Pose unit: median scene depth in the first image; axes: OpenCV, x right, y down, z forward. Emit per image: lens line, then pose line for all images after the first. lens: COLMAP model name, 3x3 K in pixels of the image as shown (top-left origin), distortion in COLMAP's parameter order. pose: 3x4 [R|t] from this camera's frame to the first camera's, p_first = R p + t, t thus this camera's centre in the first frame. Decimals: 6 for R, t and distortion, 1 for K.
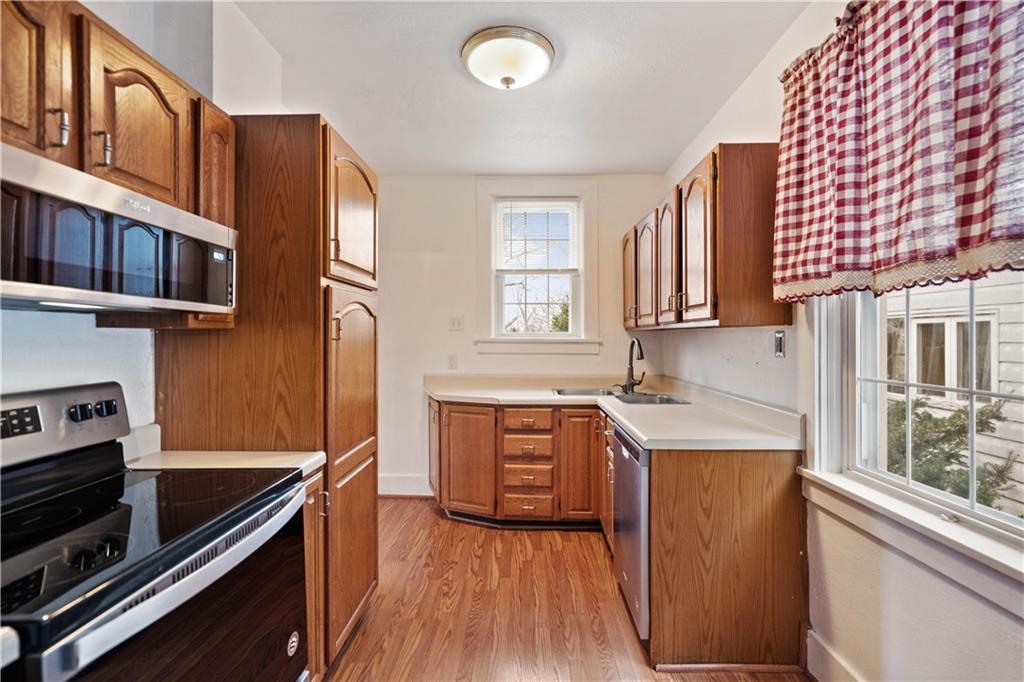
lens RADIAL K [[461.9, 0, 513.5], [0, 461.9, 339.7], [0, 0, 1]] dist [-0.001416, 0.000900]
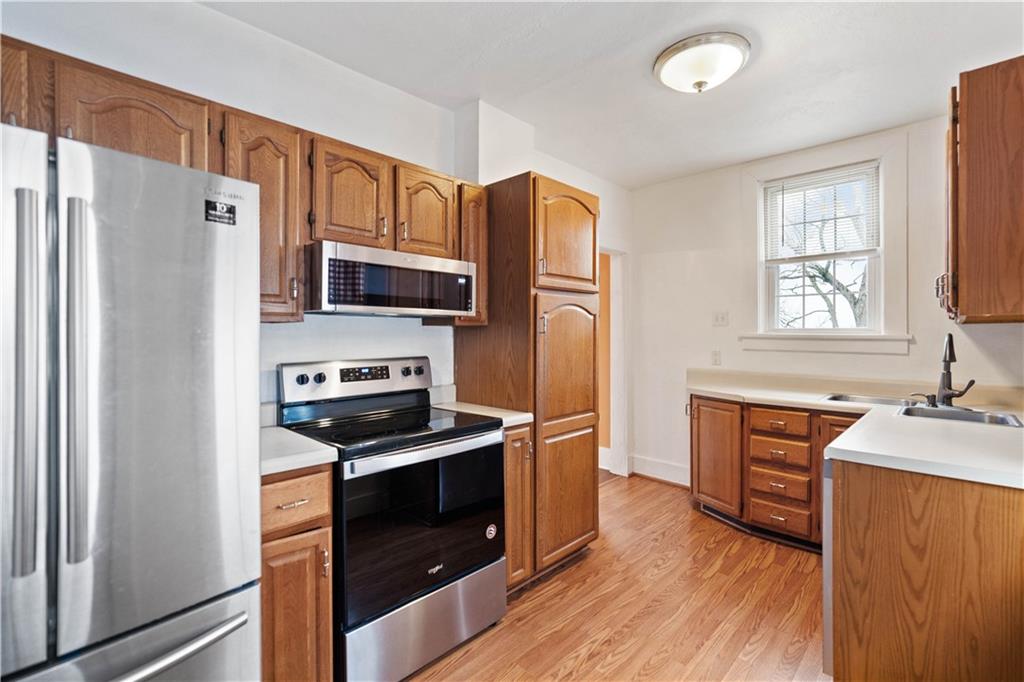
lens RADIAL K [[466.8, 0, 514.0], [0, 466.8, 337.5], [0, 0, 1]] dist [0.001091, 0.000911]
pose [[0.733868, 0.007499, -0.679251, 0.378842], [-0.006852, 0.999970, 0.003637, 0.006911], [0.679258, 0.001985, 0.733897, -0.050834]]
